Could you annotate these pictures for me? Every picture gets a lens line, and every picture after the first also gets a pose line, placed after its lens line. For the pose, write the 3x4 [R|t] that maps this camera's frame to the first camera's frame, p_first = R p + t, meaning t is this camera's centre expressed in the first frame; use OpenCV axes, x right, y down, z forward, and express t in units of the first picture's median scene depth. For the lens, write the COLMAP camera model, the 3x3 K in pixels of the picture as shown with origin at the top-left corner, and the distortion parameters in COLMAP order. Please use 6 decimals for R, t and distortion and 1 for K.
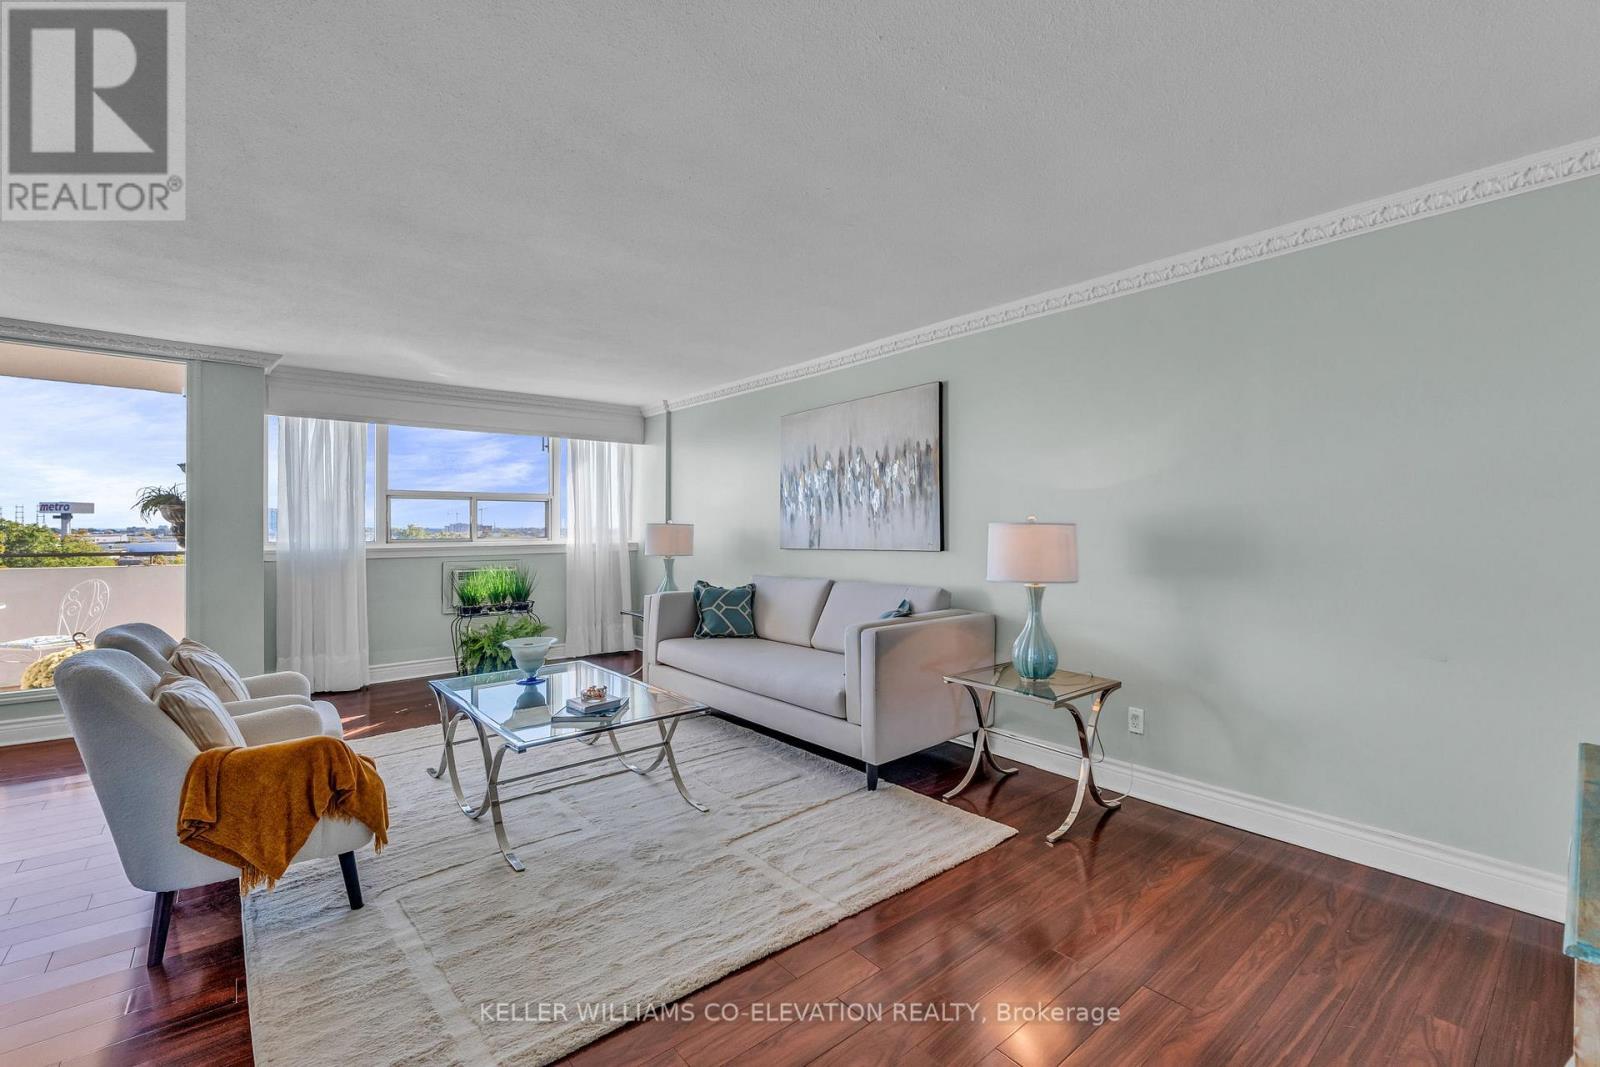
lens RADIAL K [[688.8, 0, 820.9], [0, 688.8, 528.1], [0, 0, 1]] dist [-0.014177, -0.000355]
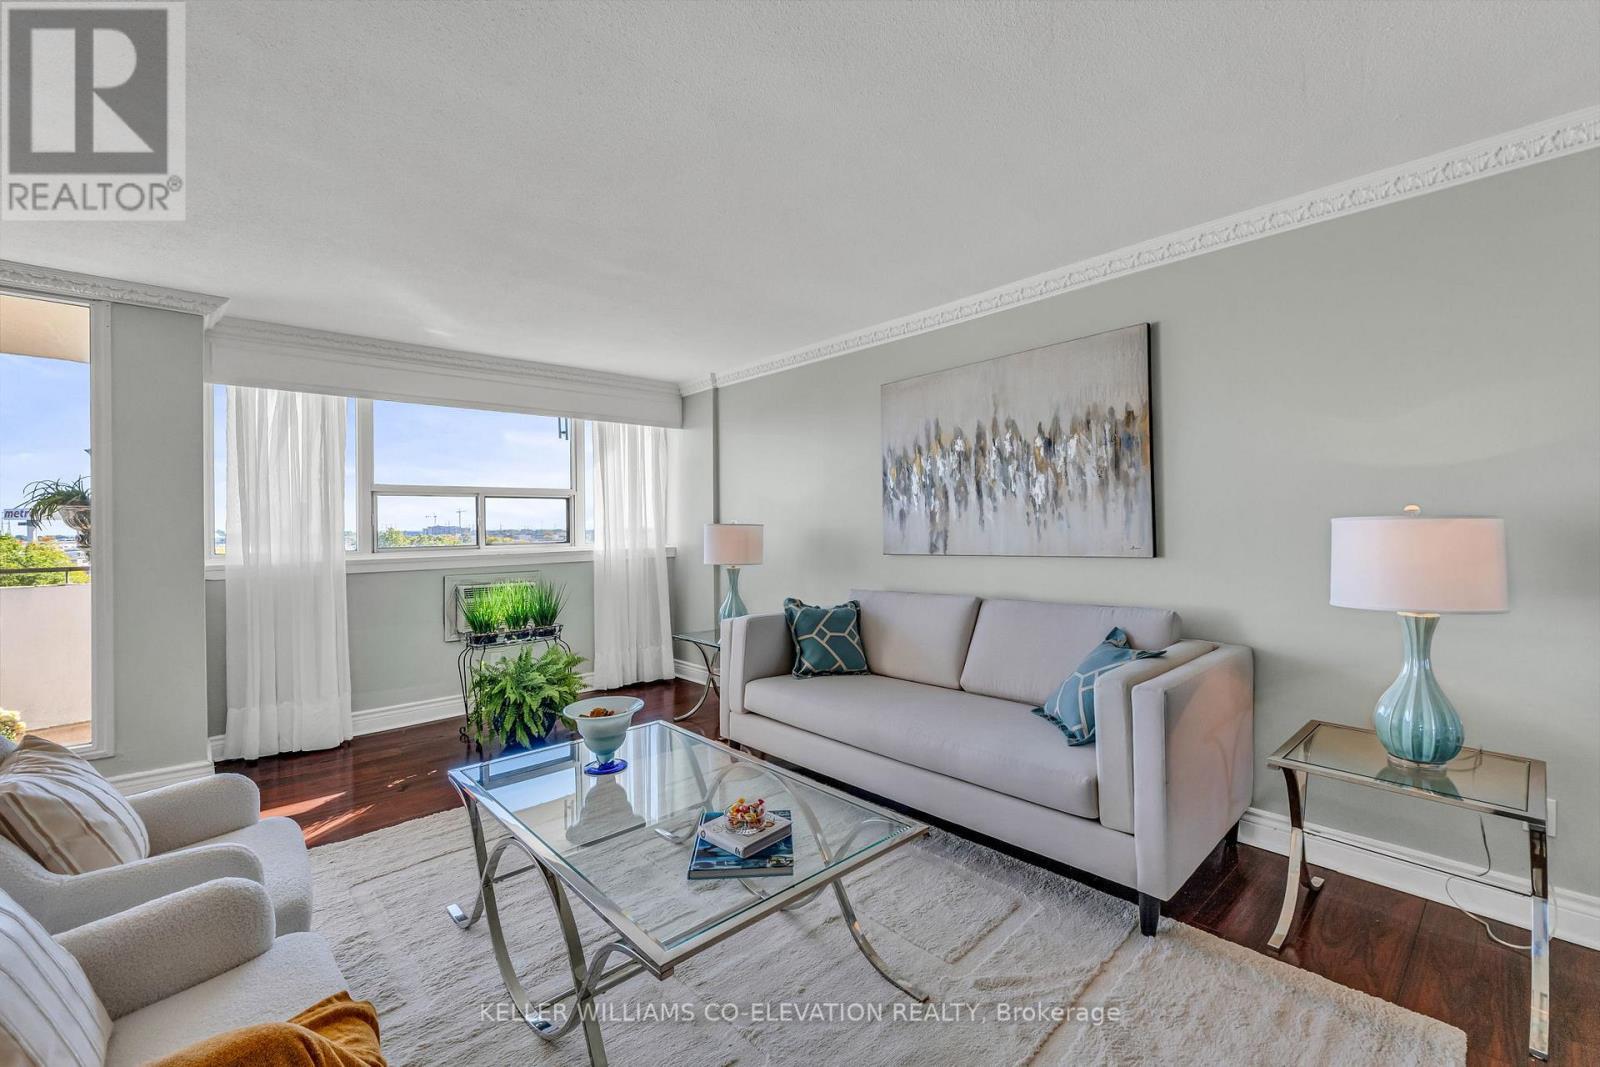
lens RADIAL K [[664.0, 0, 792.0], [0, 664.0, 524.6], [0, 0, 1]] dist [-0.011102, 0.000000]
pose [[0.999867, -0.010992, 0.012070, -0.186438], [0.011029, 0.999935, -0.002959, -0.003130], [-0.012036, 0.003092, 0.999923, 0.272976]]
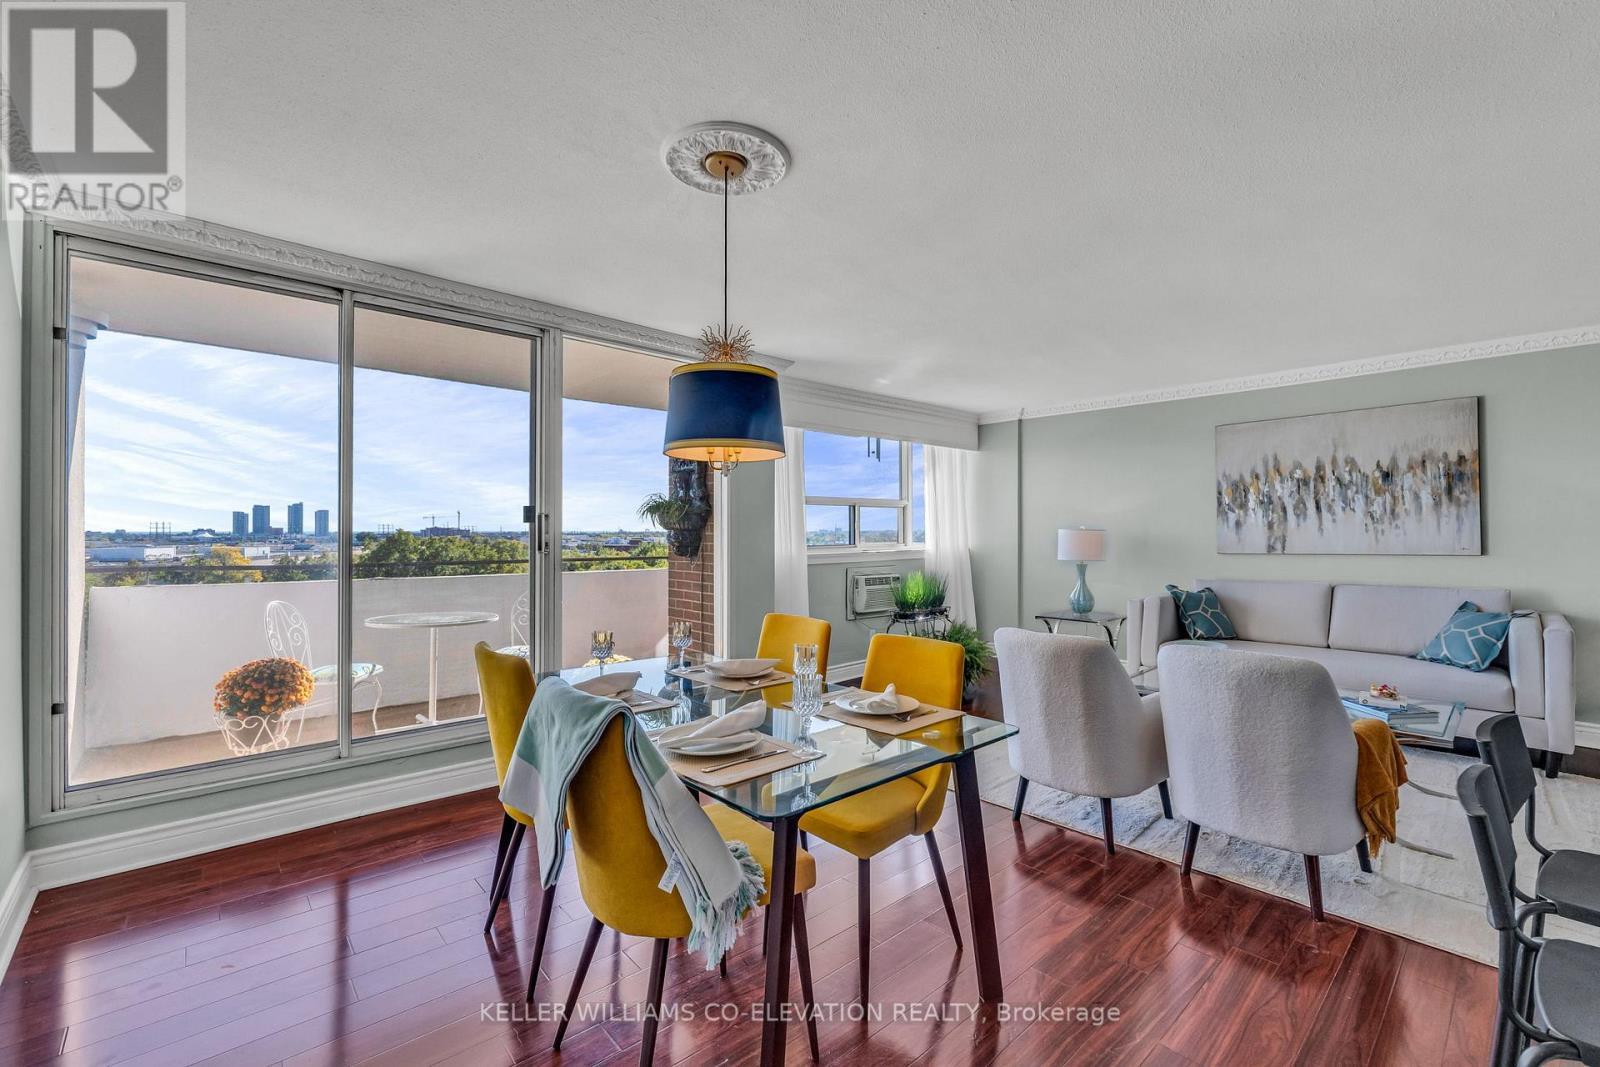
lens RADIAL K [[708.4, 0, 728.3], [0, 708.4, 530.0], [0, 0, 1]] dist [-0.014199, -0.000022]
pose [[0.999718, -0.002183, 0.023645, -0.894420], [0.002202, 0.999997, -0.000771, -0.006775], [-0.023644, 0.000823, 0.999720, -0.047223]]
